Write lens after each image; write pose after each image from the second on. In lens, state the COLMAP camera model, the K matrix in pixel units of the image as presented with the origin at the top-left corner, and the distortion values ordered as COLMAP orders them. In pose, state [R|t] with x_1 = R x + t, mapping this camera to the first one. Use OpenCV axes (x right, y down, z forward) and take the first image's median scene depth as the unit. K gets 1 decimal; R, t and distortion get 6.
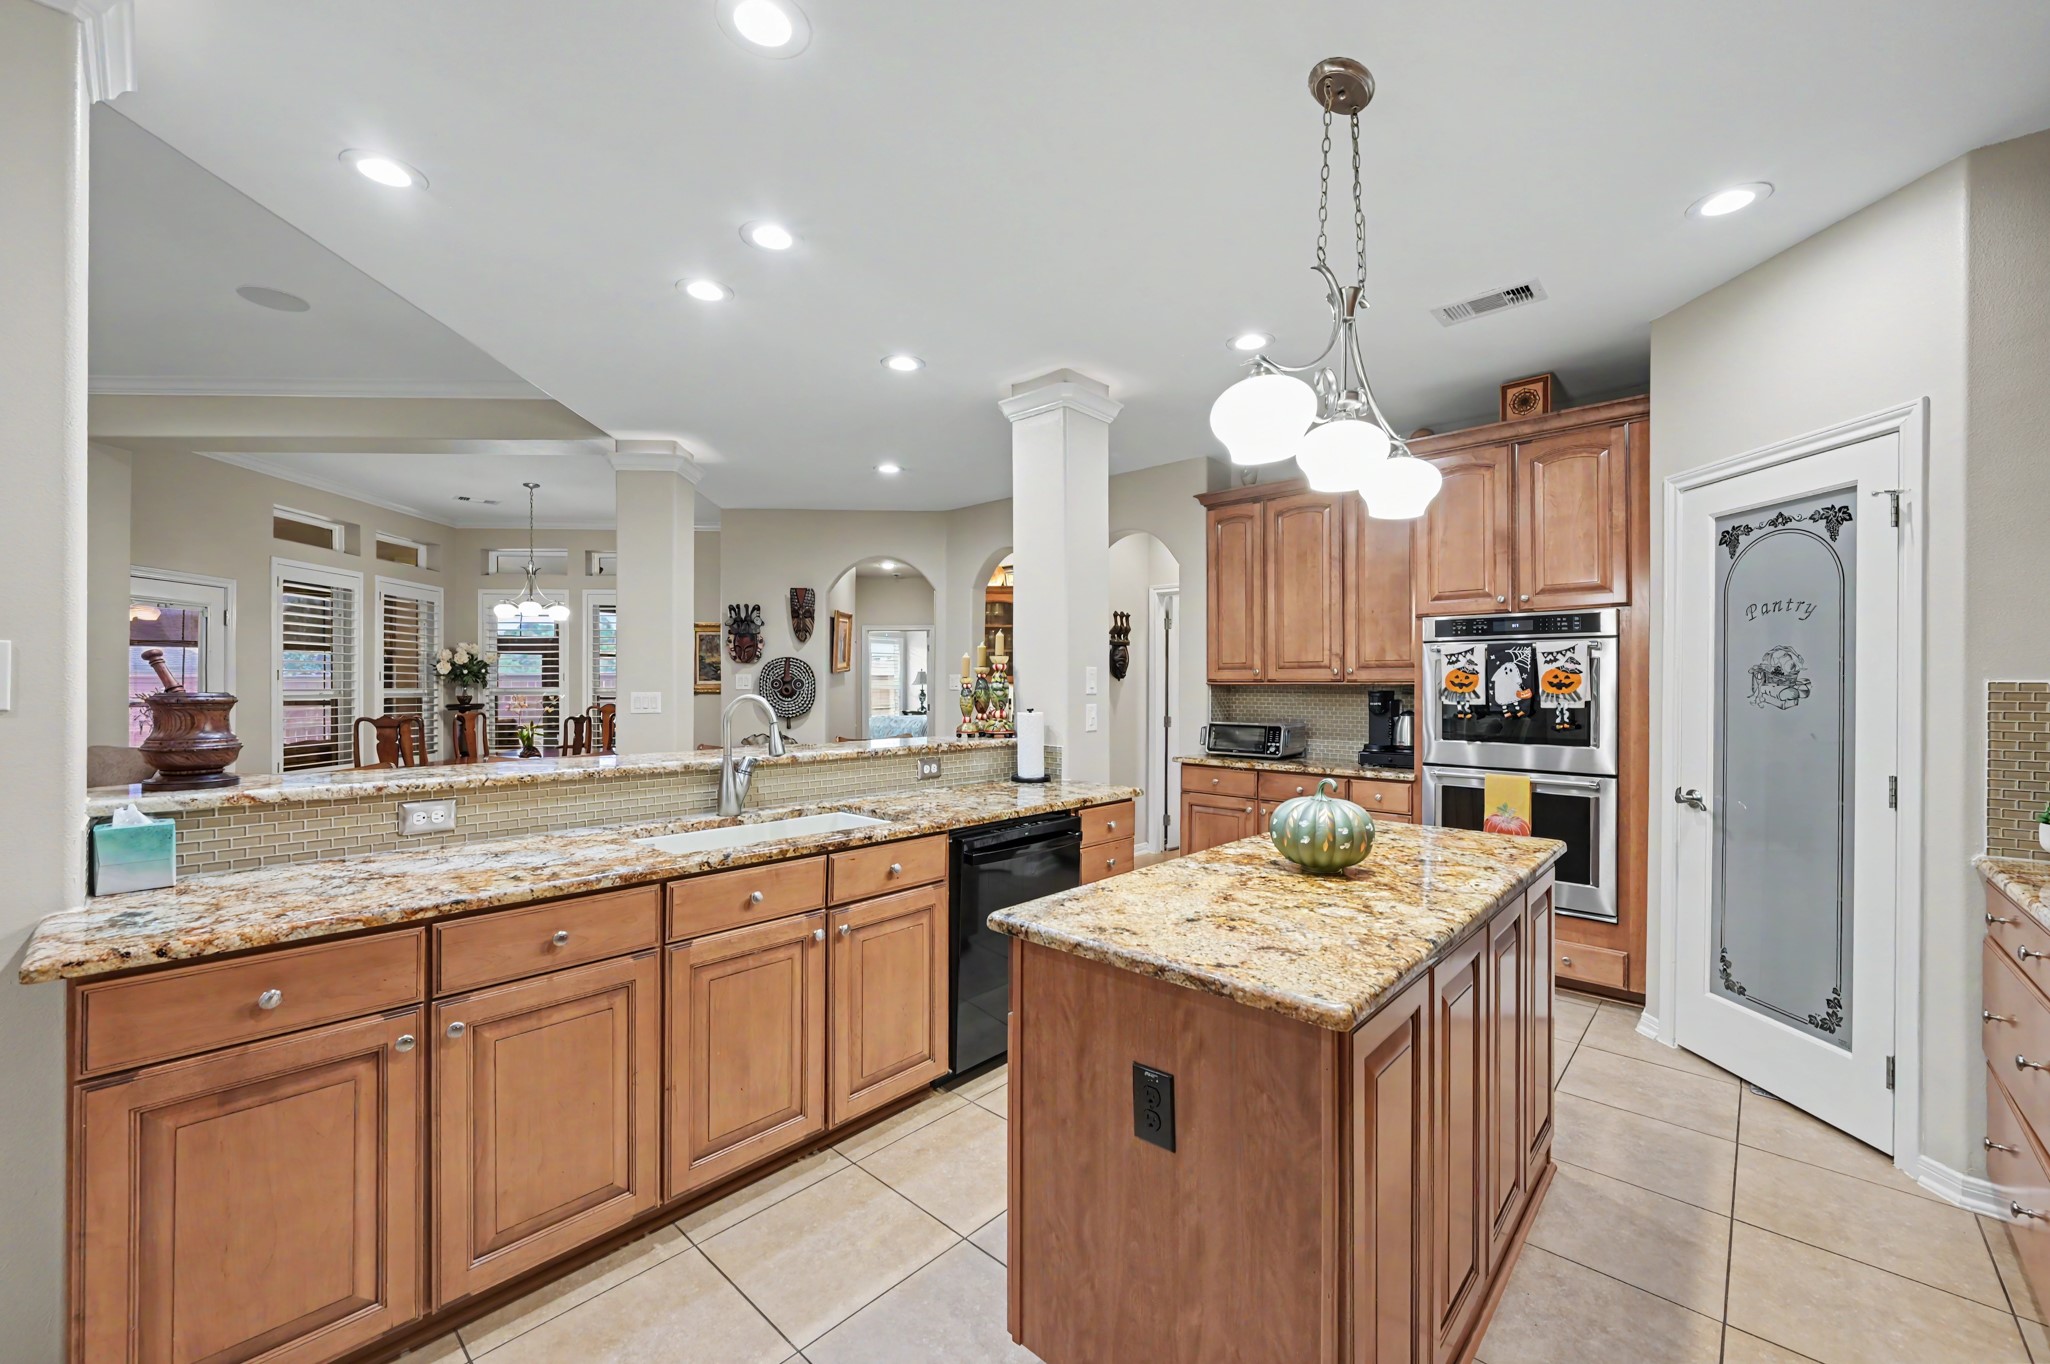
lens RADIAL K [[801.8, 0, 1025.0], [0, 801.8, 682.0], [0, 0, 1]] dist [0.000948, 0.000131]
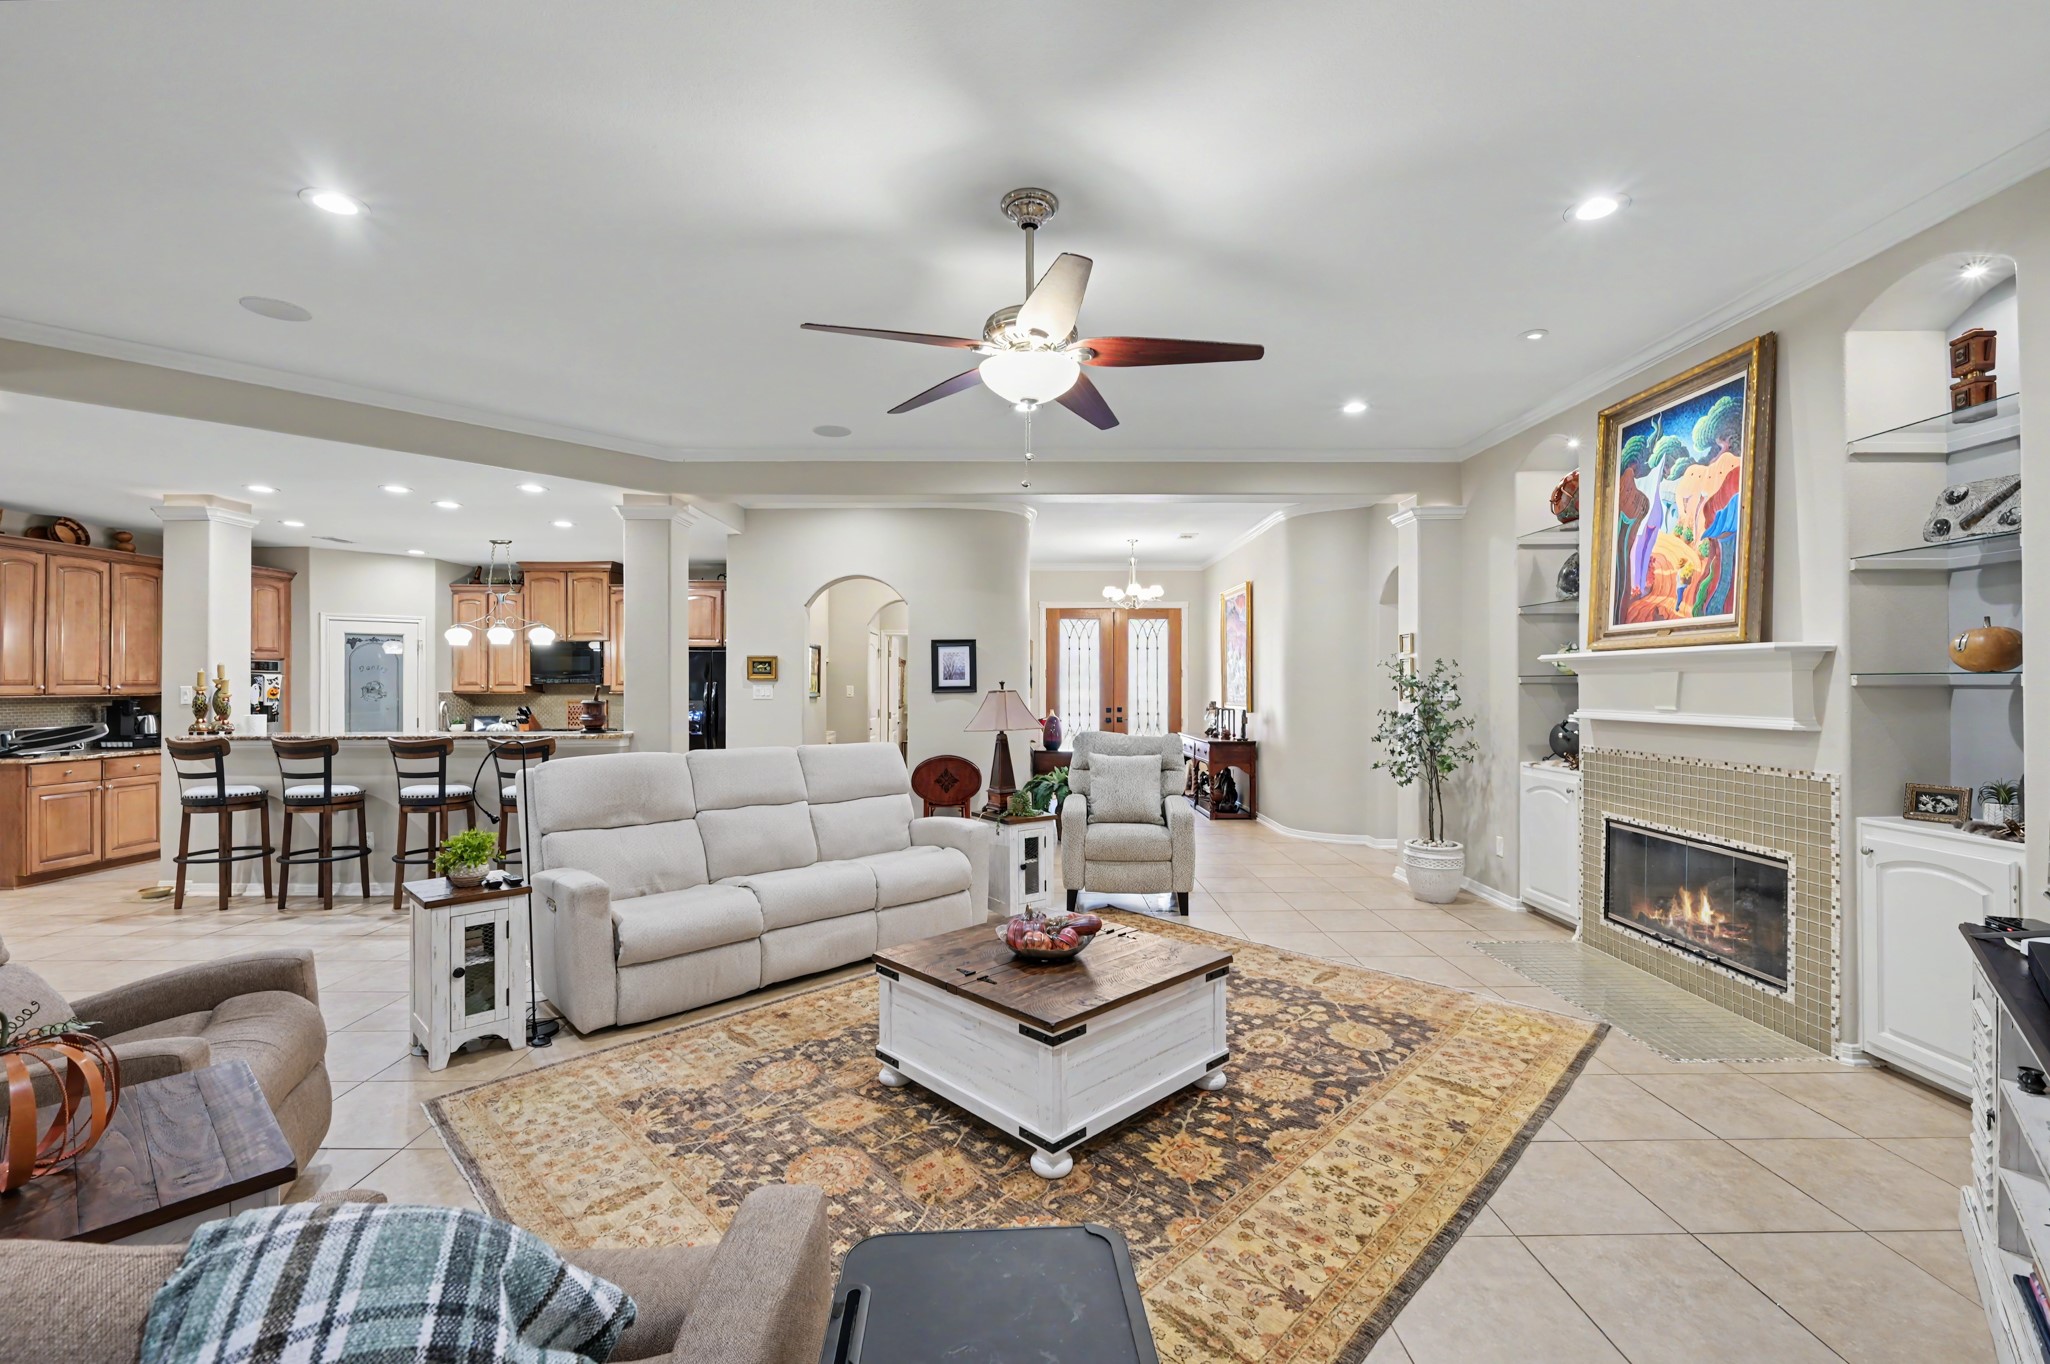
lens RADIAL K [[878.6, 0, 1030.0], [0, 878.6, 679.2], [0, 0, 1]] dist [0.000884, 0.000186]
pose [[-0.684616, 0.008951, 0.728849, -3.044062], [0.007829, 0.999957, -0.004926, -0.011414], [-0.728862, 0.002334, -0.684656, 1.384309]]
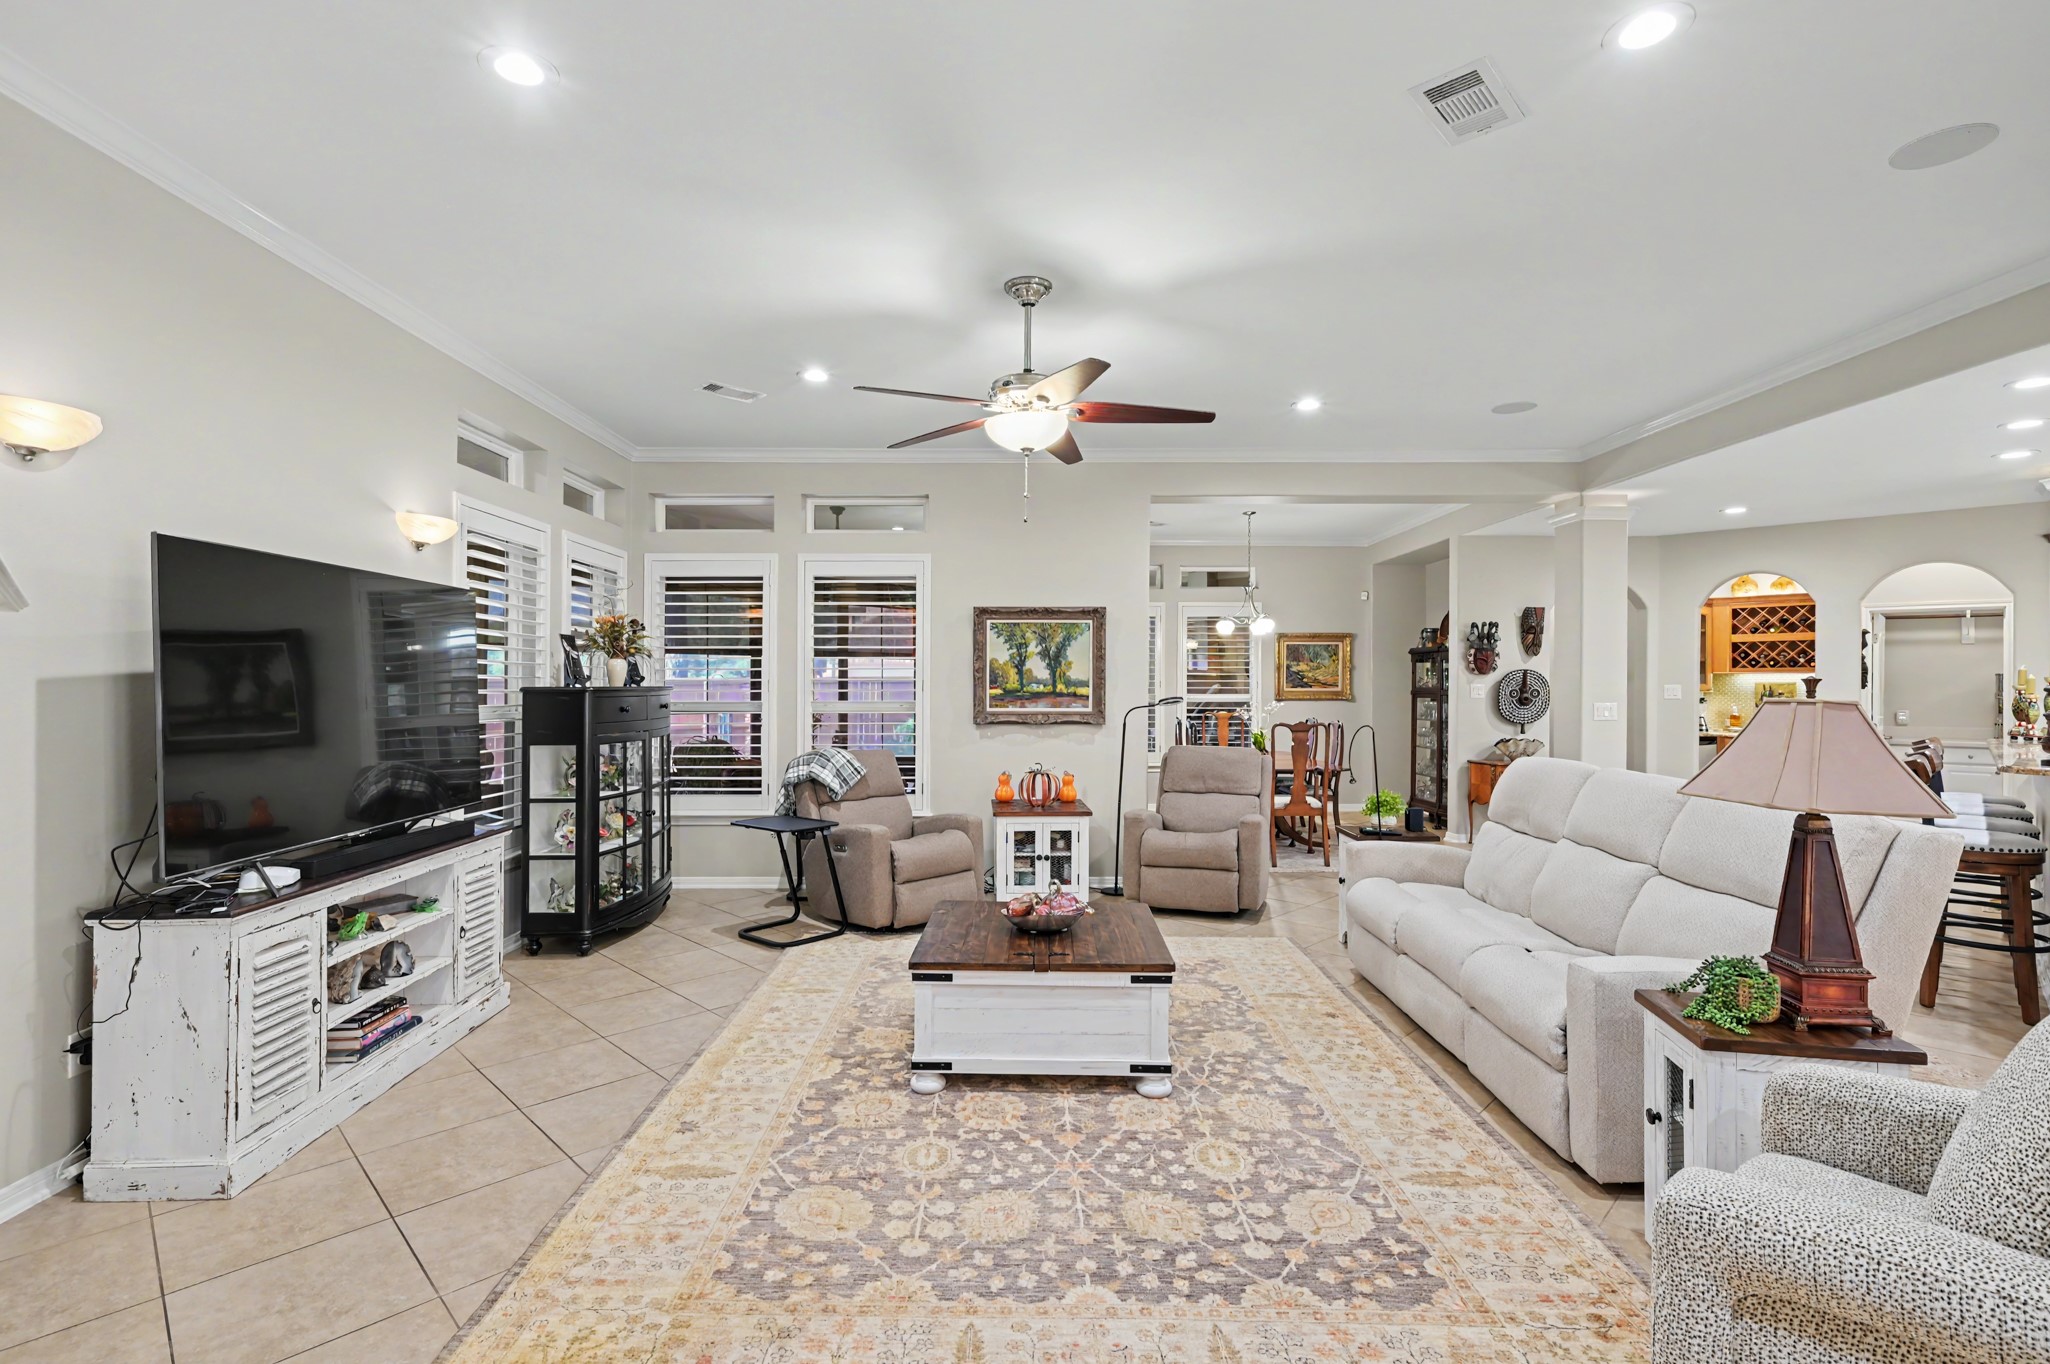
lens RADIAL K [[945.8, 0, 1030.3], [0, 945.8, 687.6], [0, 0, 1]] dist [-0.000446, 0.000383]
pose [[0.999423, 0.008045, -0.033009, -2.198748], [-0.007963, 0.999965, 0.002642, -0.010023], [0.033029, -0.002378, 0.999452, -0.777218]]
